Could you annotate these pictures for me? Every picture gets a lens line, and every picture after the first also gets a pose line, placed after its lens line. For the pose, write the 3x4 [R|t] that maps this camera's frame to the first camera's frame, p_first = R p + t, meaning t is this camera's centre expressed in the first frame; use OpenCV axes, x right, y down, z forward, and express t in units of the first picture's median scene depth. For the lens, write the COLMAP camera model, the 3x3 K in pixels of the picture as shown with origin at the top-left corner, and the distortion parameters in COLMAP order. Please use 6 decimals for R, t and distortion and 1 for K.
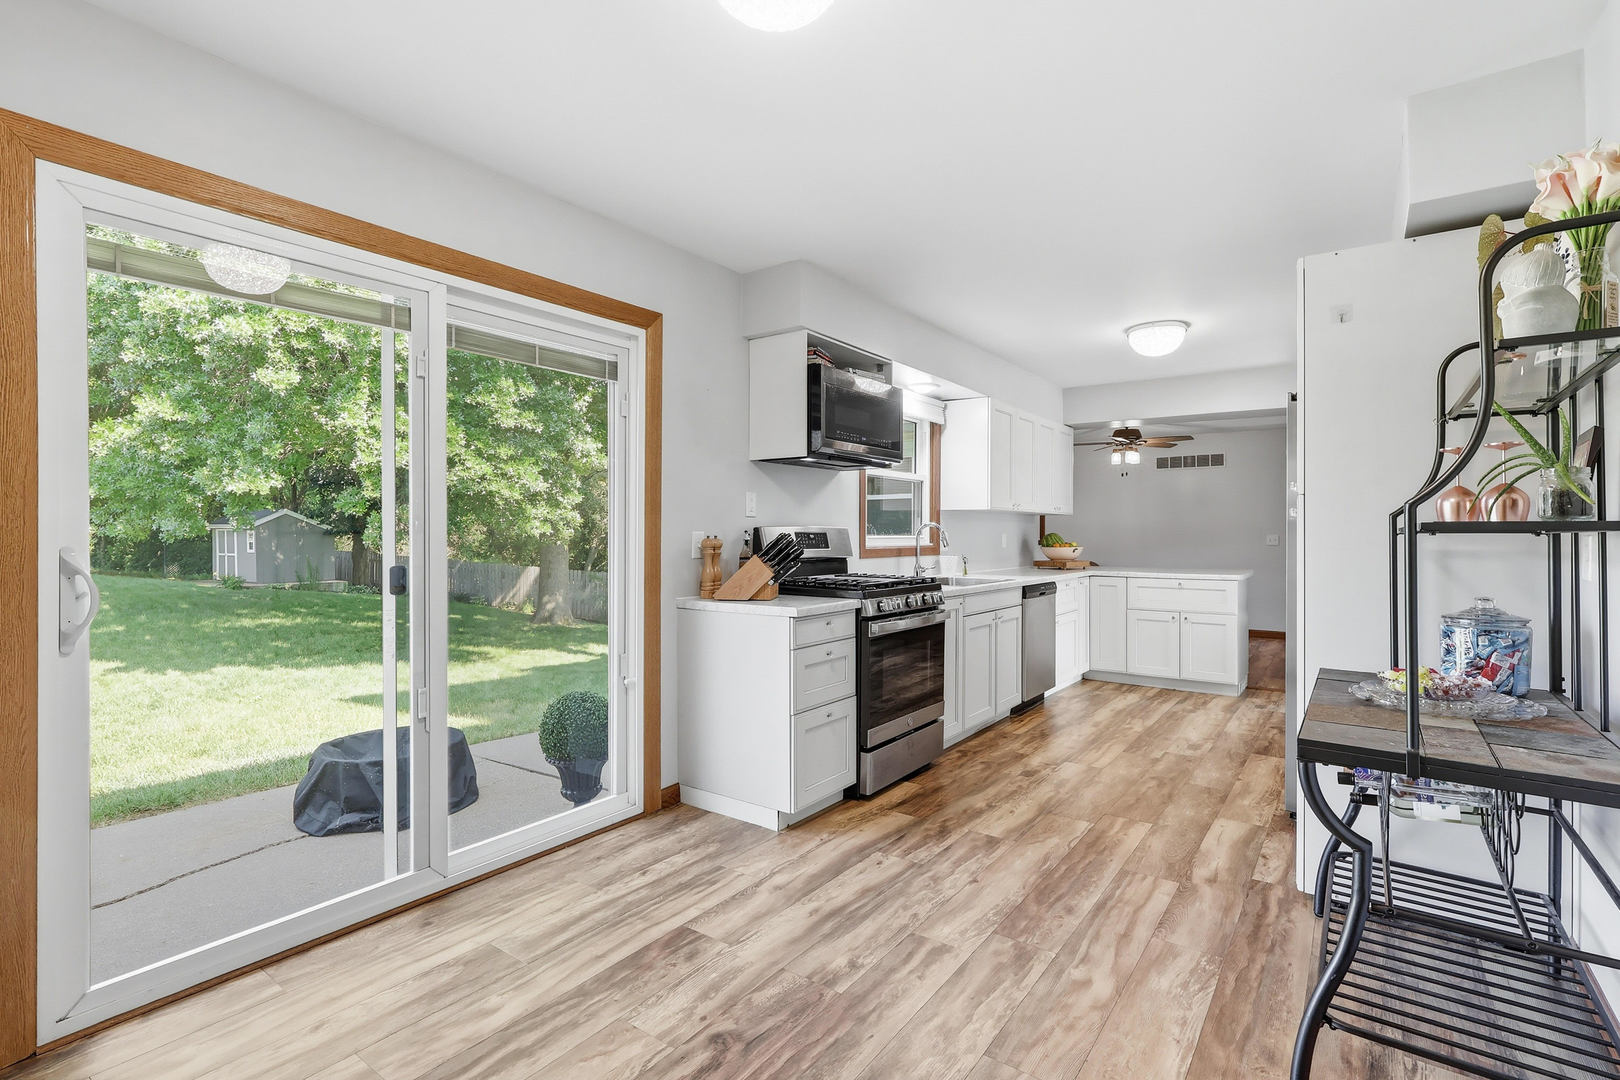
lens RADIAL K [[762.5, 0, 791.8], [0, 762.5, 527.9], [0, 0, 1]] dist [-0.004447, 0.000048]
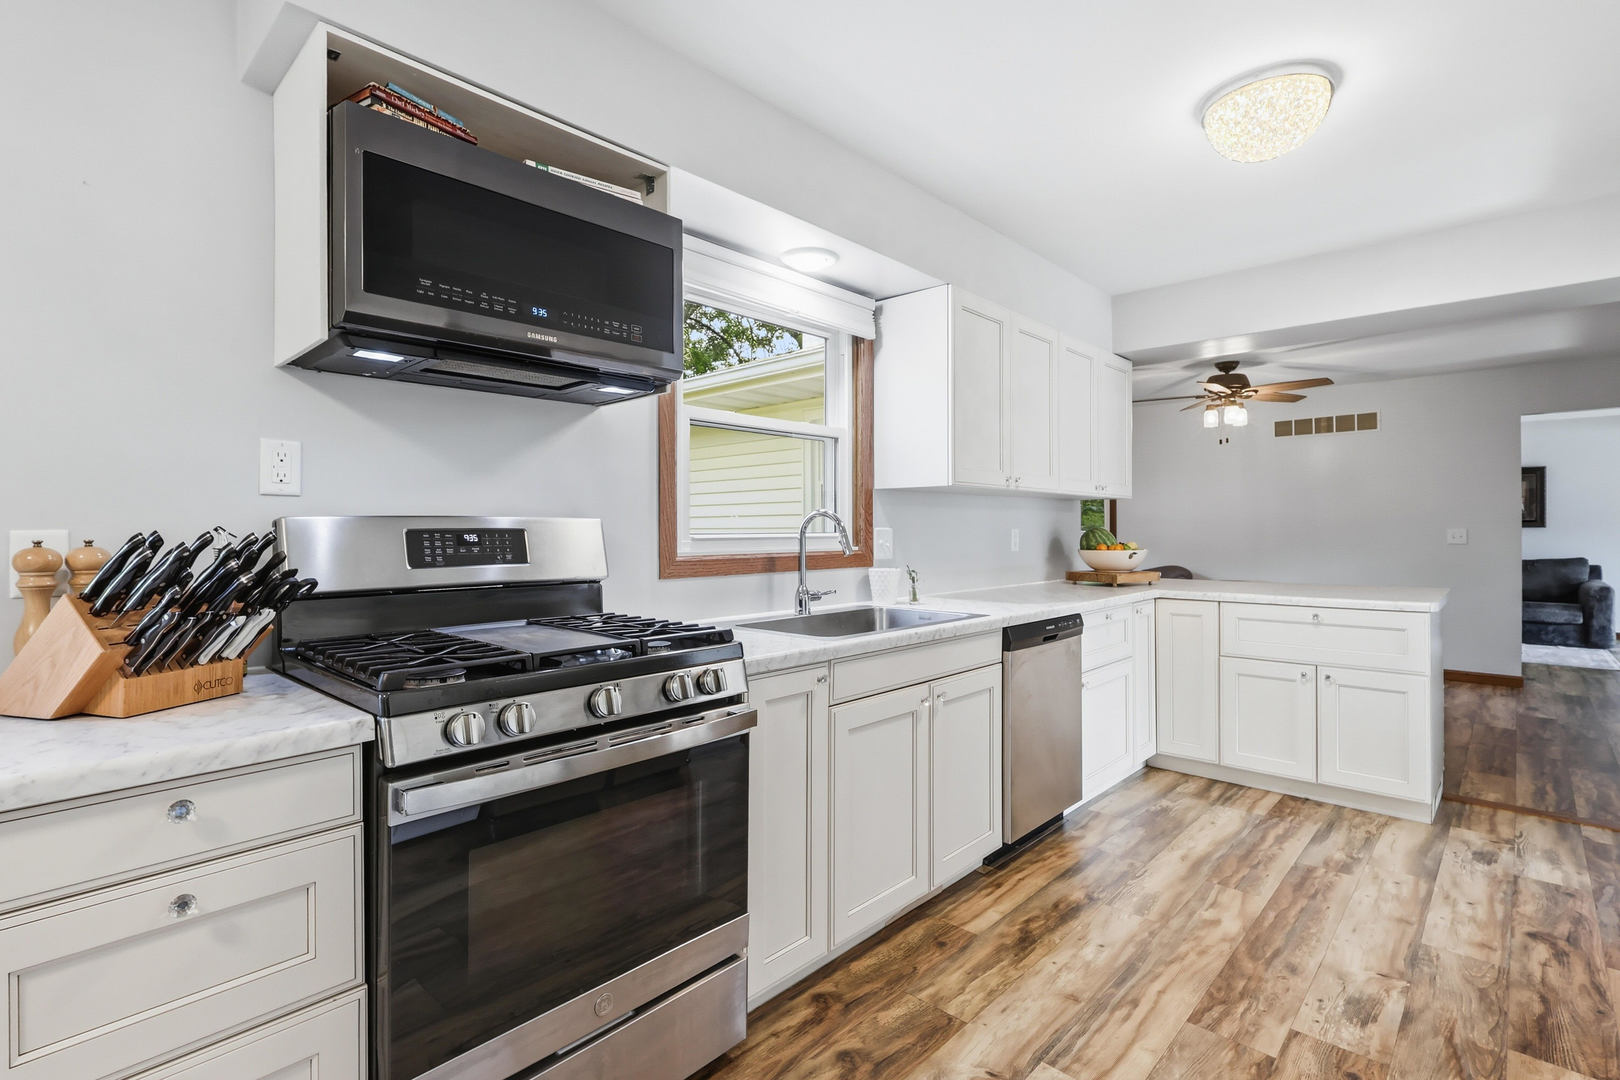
lens RADIAL K [[762.5, 0, 799.1], [0, 762.5, 528.1], [0, 0, 1]] dist [-0.004447, 0.000048]
pose [[0.993309, -0.007522, -0.115242, 0.255137], [0.007863, 0.999966, 0.002501, 0.005043], [0.115219, -0.003390, 0.993334, 0.519954]]
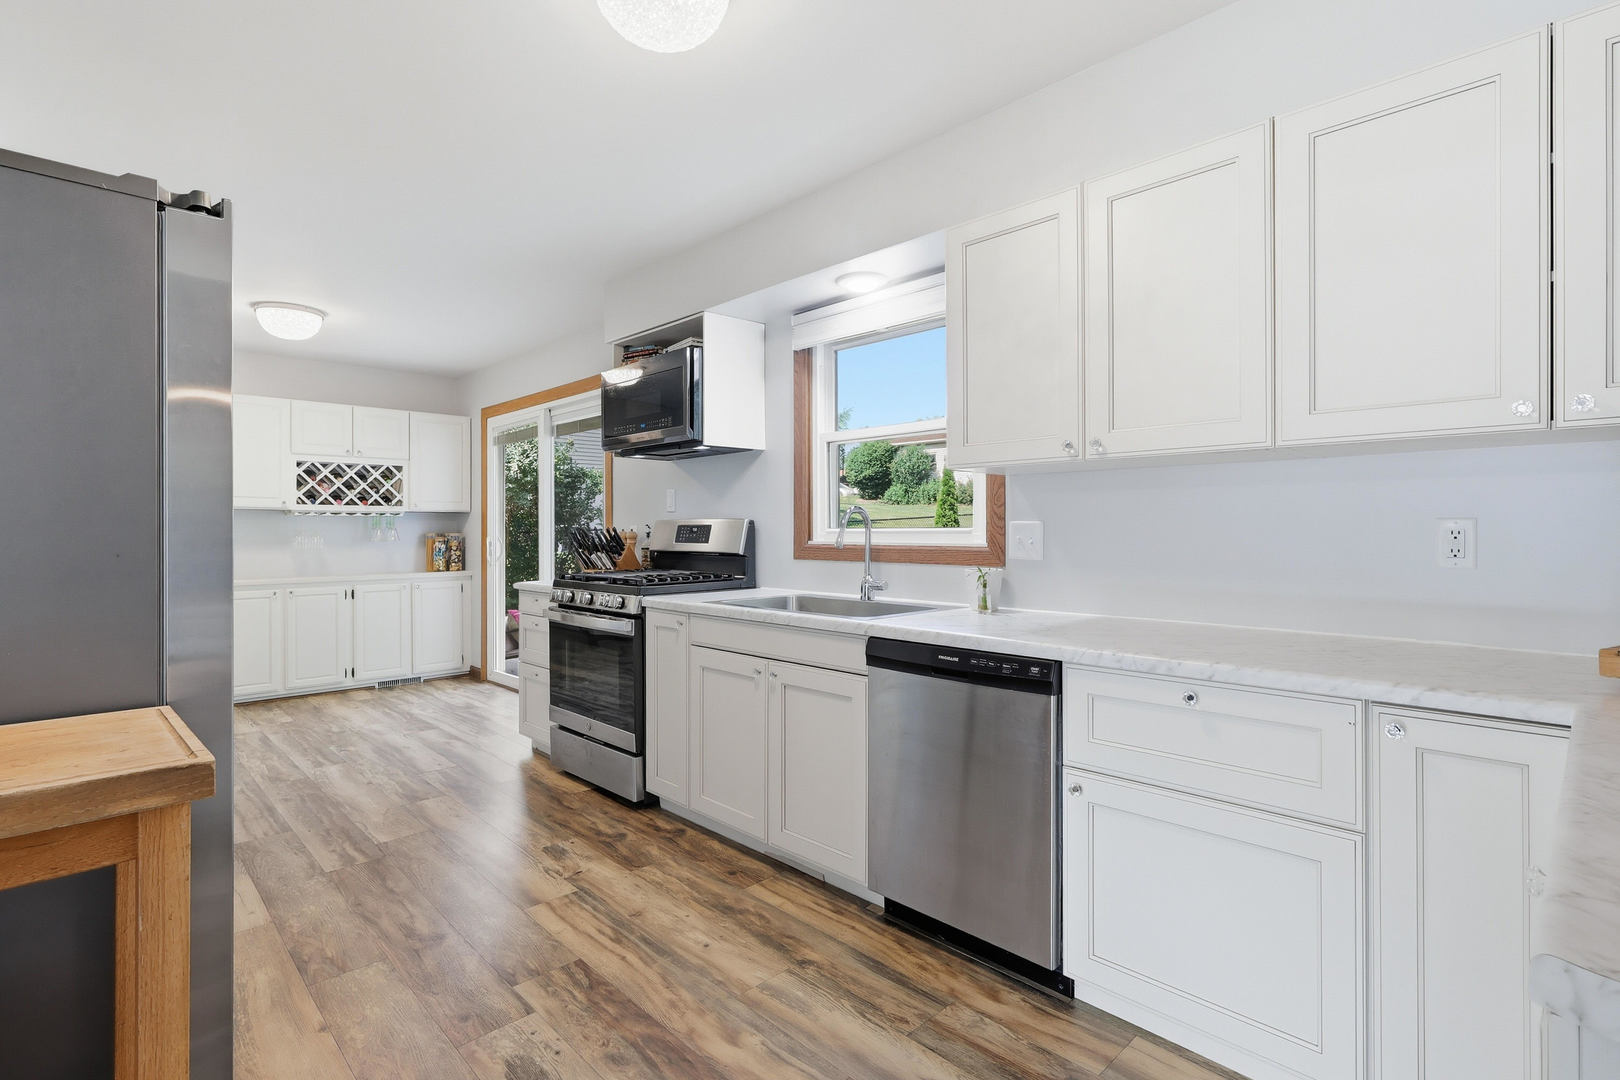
lens RADIAL K [[762.5, 0, 808.4], [0, 762.5, 531.2], [0, 0, 1]] dist [-0.004447, 0.000048]
pose [[-0.148172, -0.003103, -0.988957, 0.874778], [0.005447, 0.999977, -0.003954, 0.016307], [0.988947, -0.005973, -0.148152, 1.182094]]
